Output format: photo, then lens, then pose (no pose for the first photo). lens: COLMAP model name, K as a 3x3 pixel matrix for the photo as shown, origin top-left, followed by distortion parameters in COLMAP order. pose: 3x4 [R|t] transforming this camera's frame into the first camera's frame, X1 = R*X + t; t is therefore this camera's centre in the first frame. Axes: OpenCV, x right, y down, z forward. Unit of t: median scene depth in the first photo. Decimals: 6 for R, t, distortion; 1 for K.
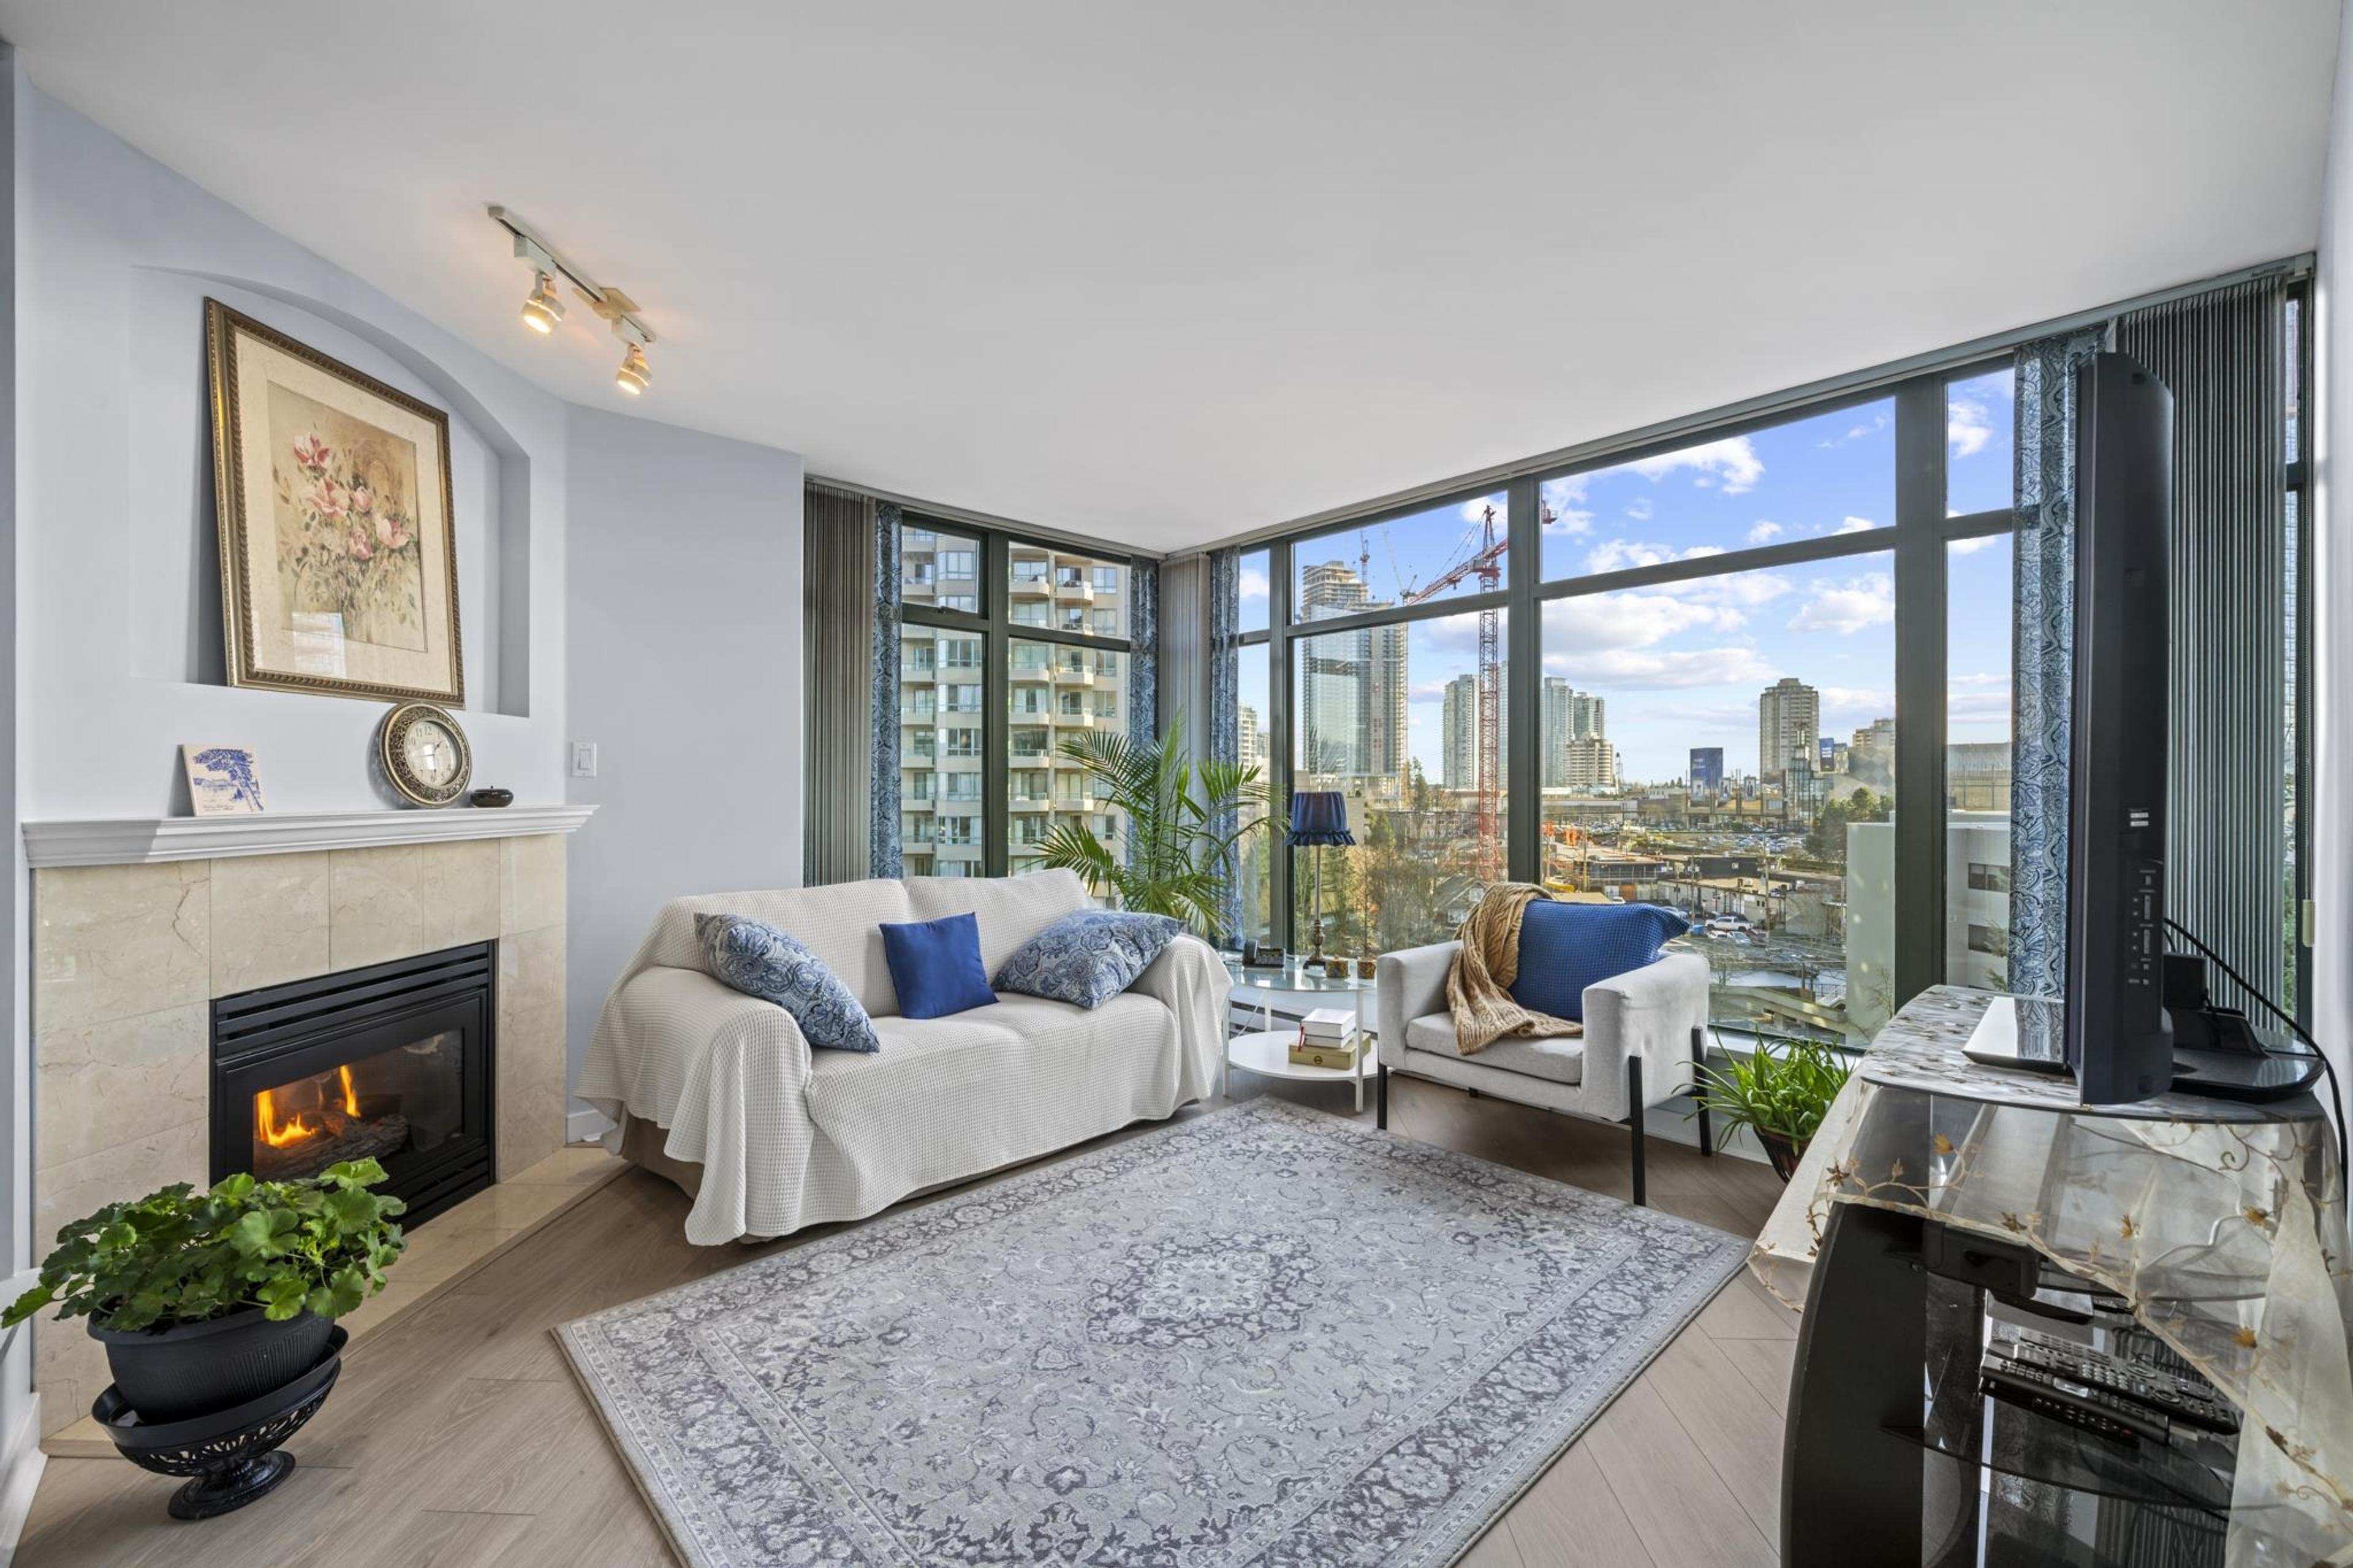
lens RADIAL K [[955.8, 0, 1176.3], [0, 955.8, 793.2], [0, 0, 1]] dist [0.000092, -0.000012]
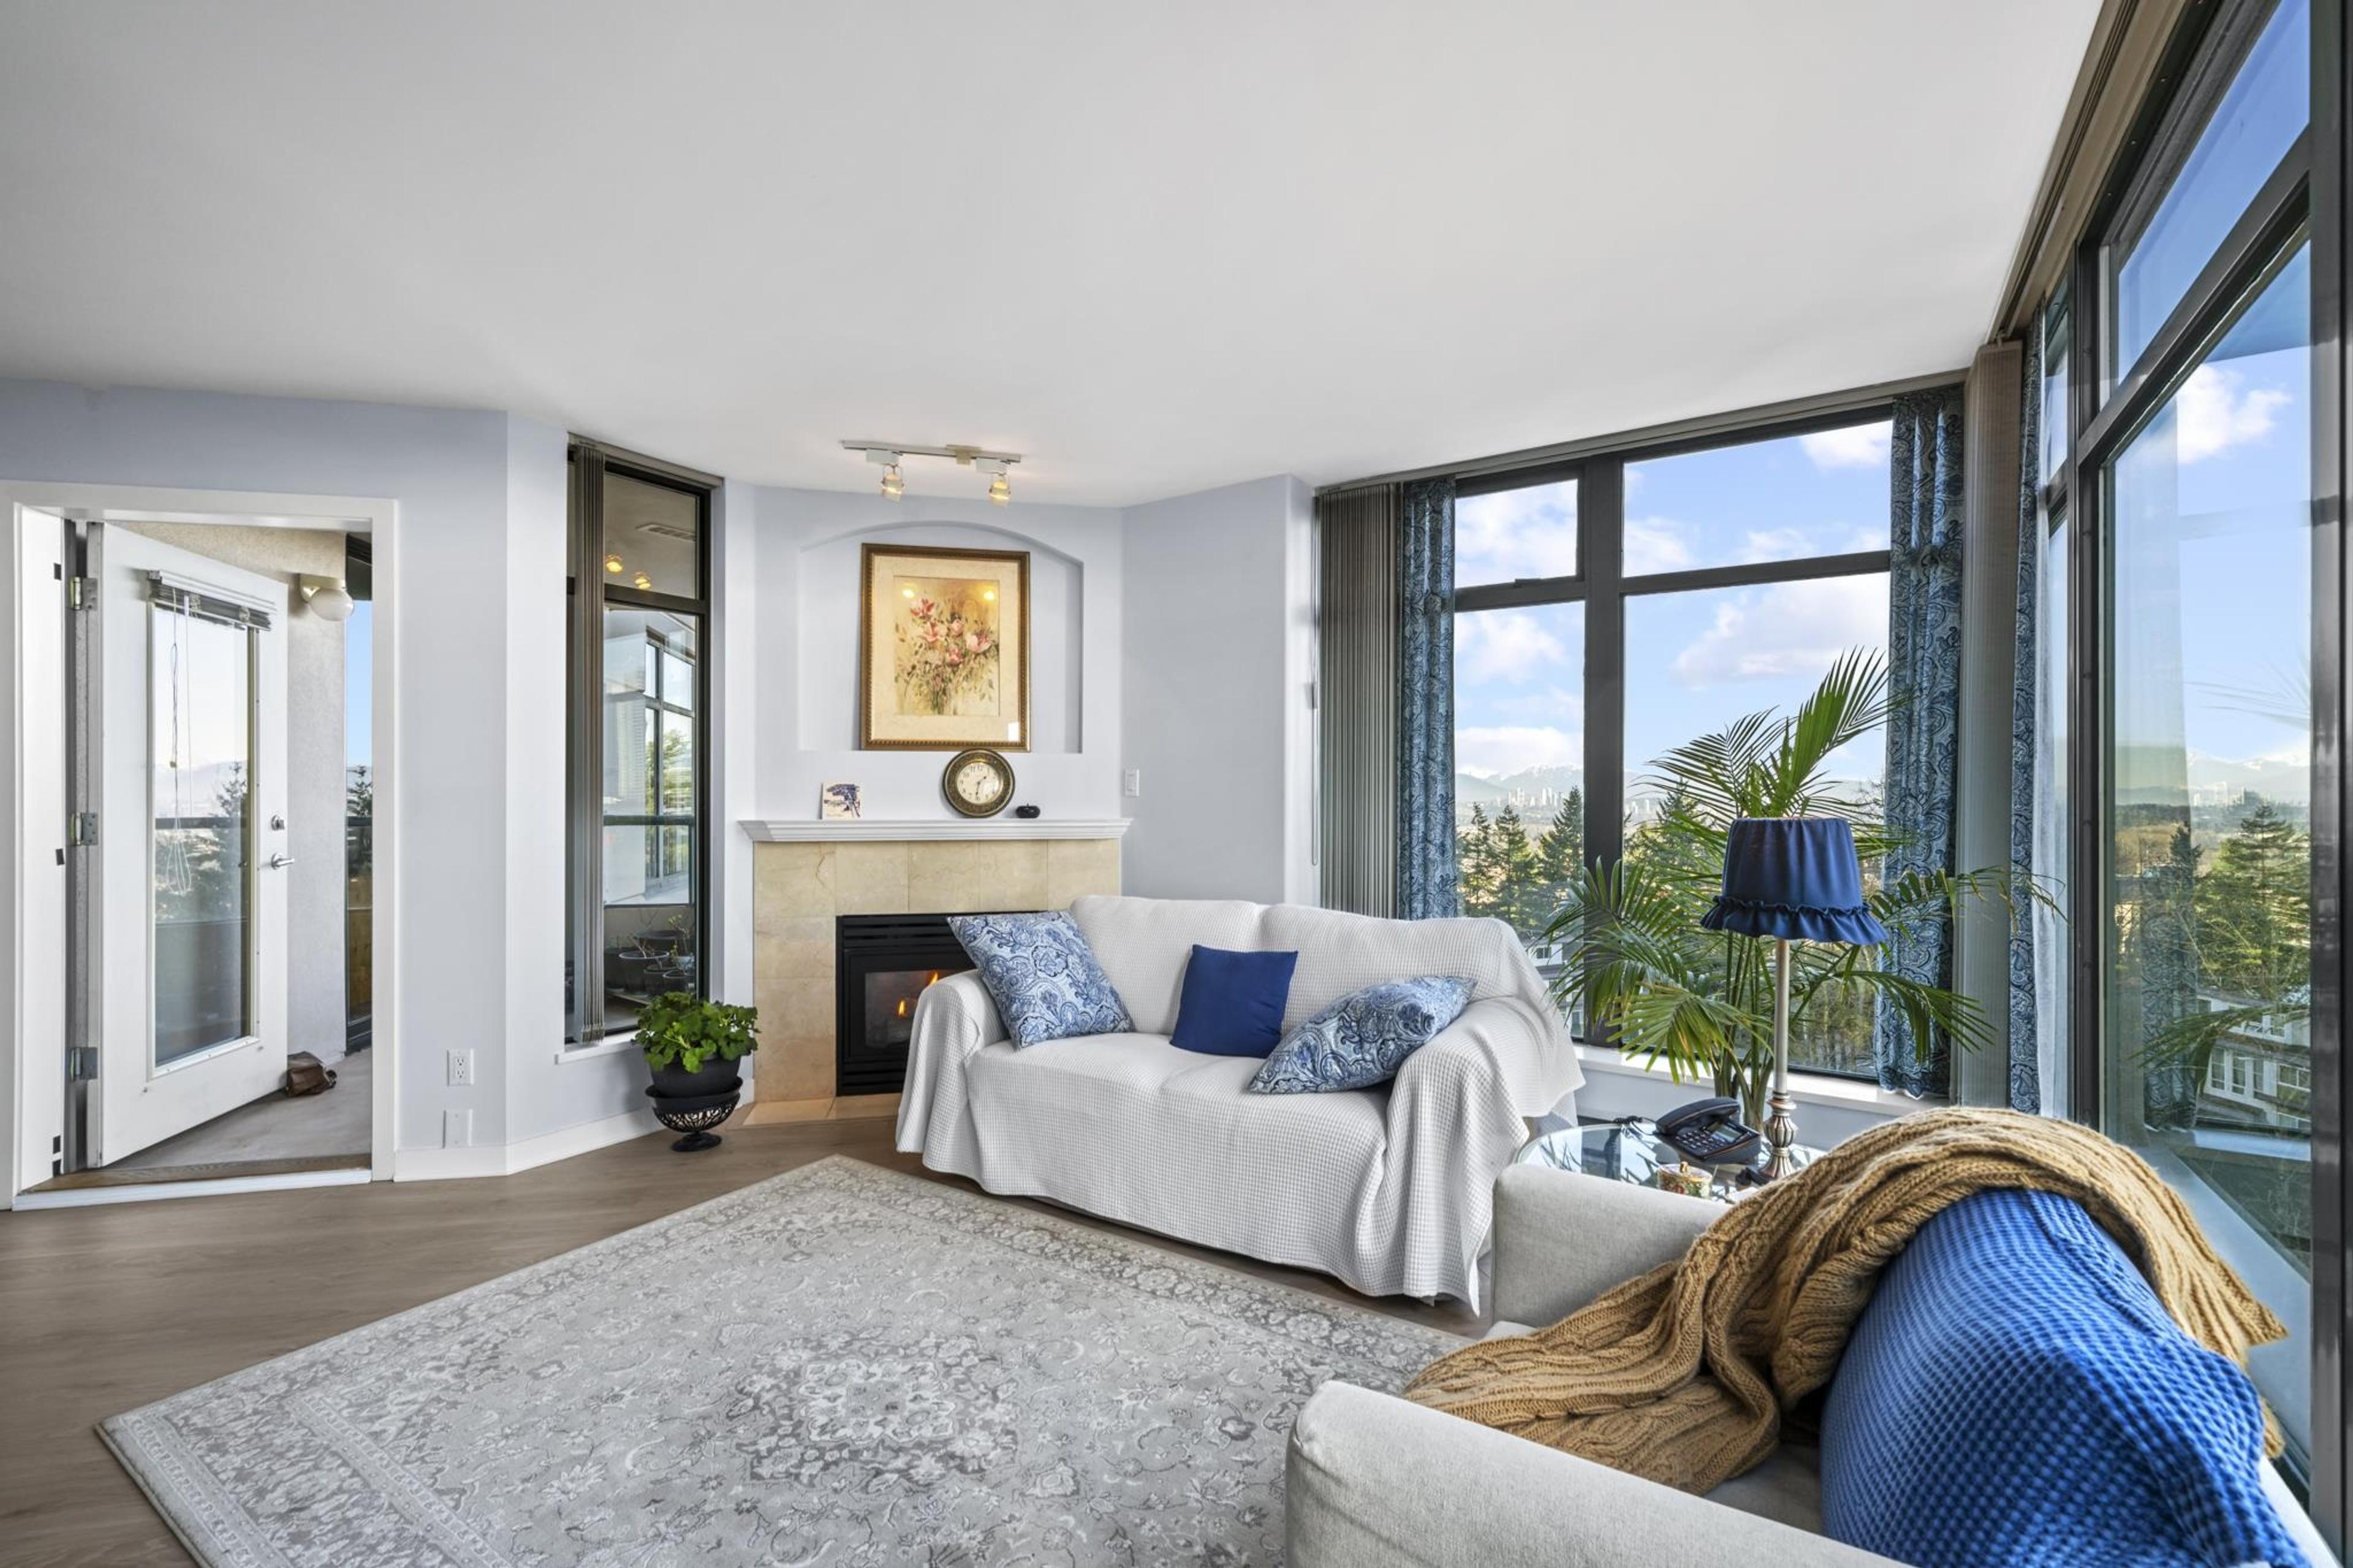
lens RADIAL K [[979.7, 0, 1206.1], [0, 979.7, 806.7], [0, 0, 1]] dist [-0.000093, -0.000017]
pose [[0.265806, 0.003391, -0.964021, 0.826716], [-0.007301, 0.999972, 0.001505, -0.007769], [0.963999, 0.006638, 0.265824, 0.924673]]
